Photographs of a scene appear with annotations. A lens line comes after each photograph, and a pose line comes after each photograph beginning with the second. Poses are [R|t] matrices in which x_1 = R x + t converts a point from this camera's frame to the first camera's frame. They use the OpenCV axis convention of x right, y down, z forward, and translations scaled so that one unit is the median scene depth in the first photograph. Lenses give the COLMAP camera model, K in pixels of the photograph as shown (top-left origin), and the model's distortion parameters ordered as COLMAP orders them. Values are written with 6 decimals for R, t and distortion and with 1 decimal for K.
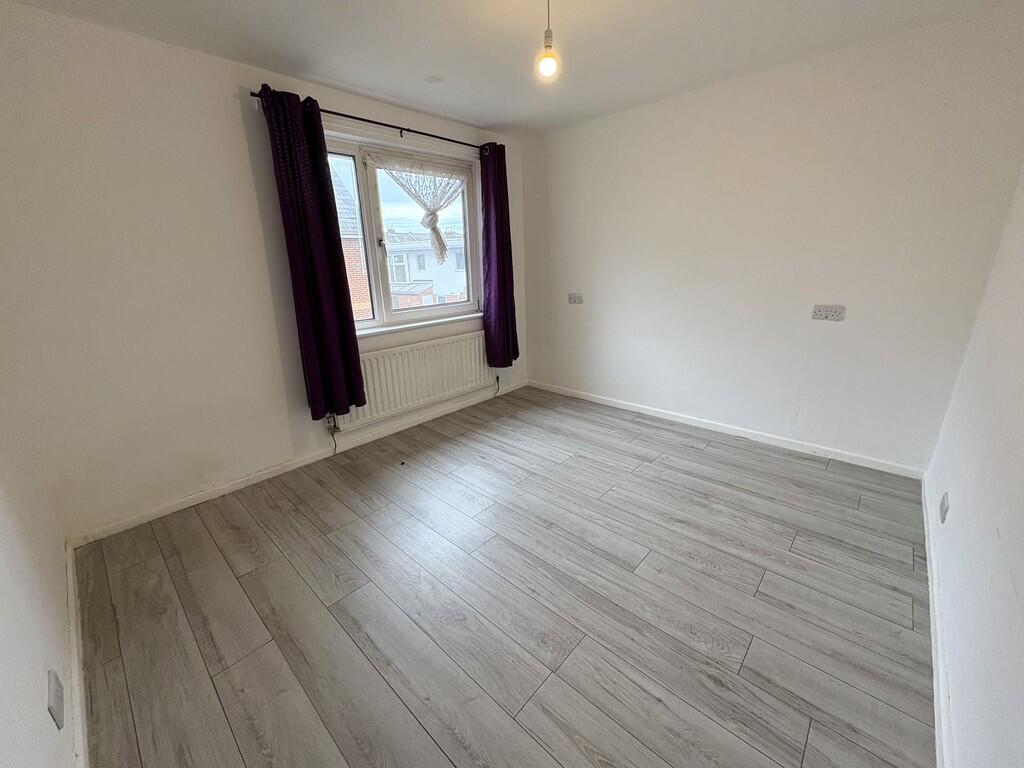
lens RADIAL K [[410.4, 0, 512.3], [0, 410.4, 382.2], [0, 0, 1]] dist [0.003745, 0.000184]
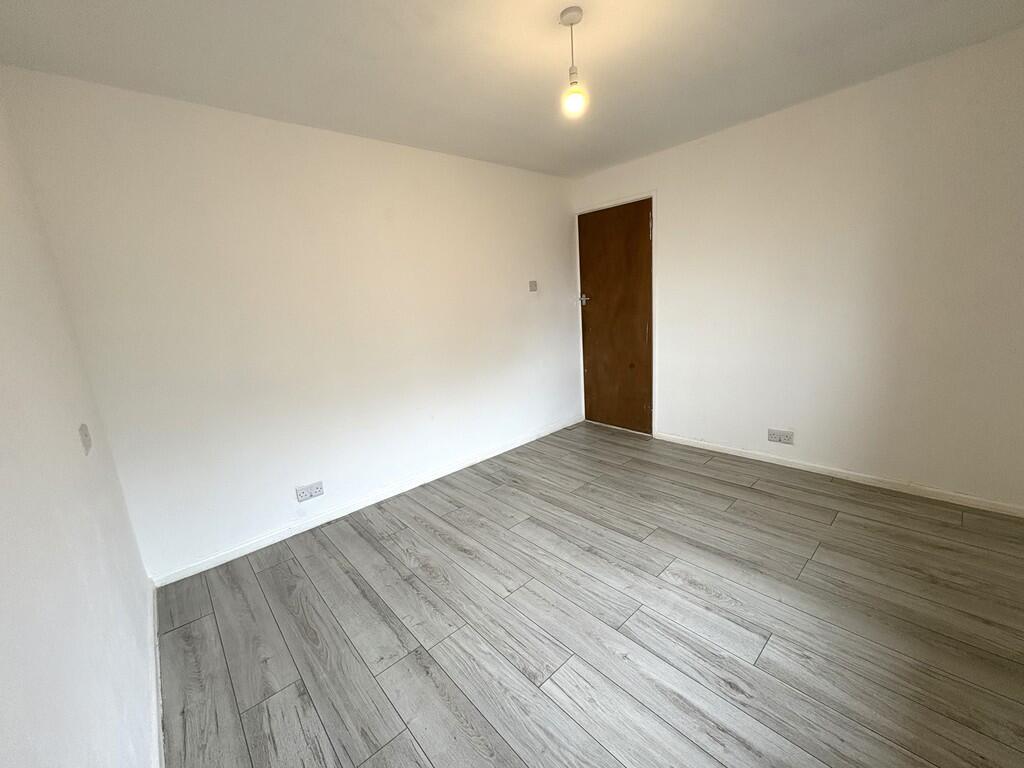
lens RADIAL K [[410.4, 0, 511.7], [0, 410.4, 382.8], [0, 0, 1]] dist [0.003745, 0.000184]
pose [[-0.990551, 0.079639, 0.111652, 0.130610], [0.123374, 0.873004, 0.471851, -0.482966], [-0.059895, 0.481168, -0.874580, 1.598657]]
